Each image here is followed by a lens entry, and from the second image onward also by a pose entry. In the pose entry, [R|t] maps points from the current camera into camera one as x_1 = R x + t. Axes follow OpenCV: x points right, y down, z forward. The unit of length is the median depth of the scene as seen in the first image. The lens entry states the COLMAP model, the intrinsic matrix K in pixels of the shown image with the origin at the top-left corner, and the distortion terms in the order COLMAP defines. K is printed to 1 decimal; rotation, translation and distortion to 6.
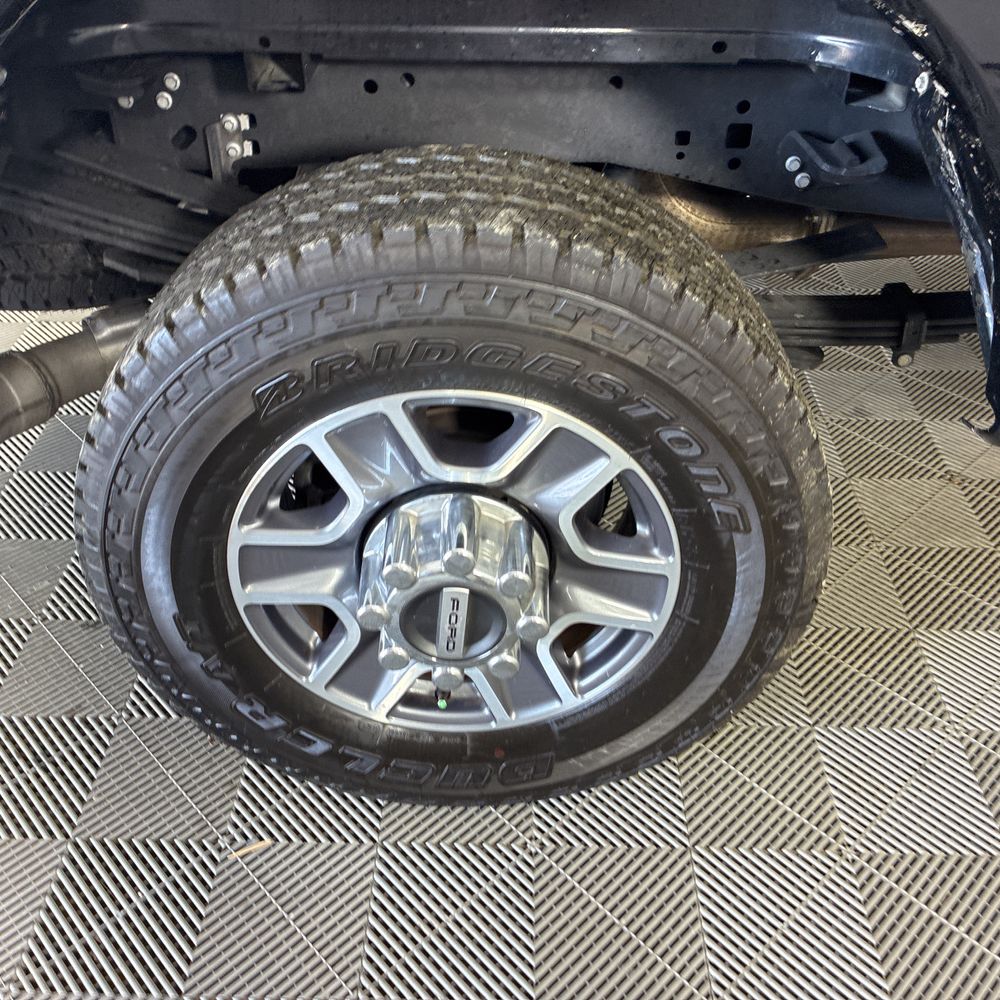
lens RADIAL K [[1010.9, 0, 500.0], [0, 1010.9, 500.0], [0, 0, 1]] dist [0.024366, -0.002753]
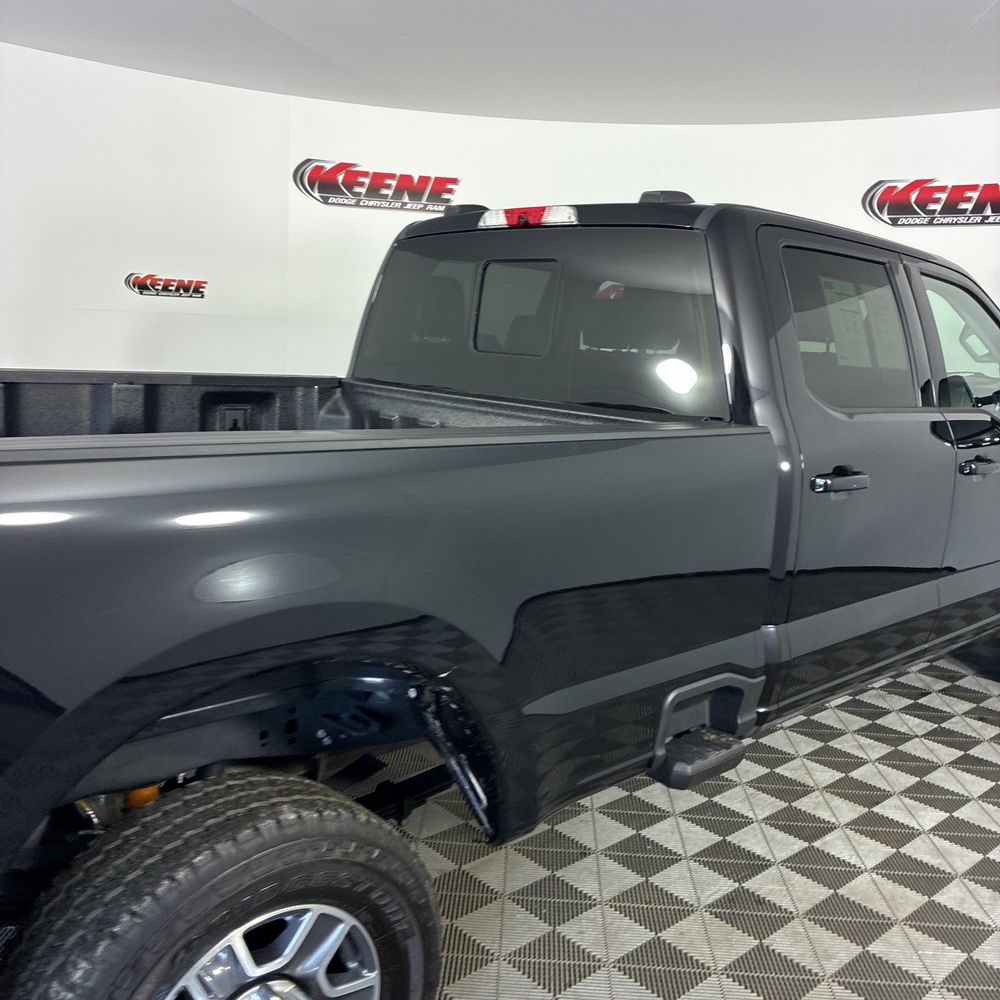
lens RADIAL K [[998.8, 0, 498.8], [0, 998.8, 486.0], [0, 0, 1]] dist [0.009746, -0.041028]
pose [[0.710800, -0.073739, 0.699519, -0.852585], [0.389011, 0.869770, -0.303598, -0.068393], [-0.586033, 0.487917, 0.646917, -0.659858]]
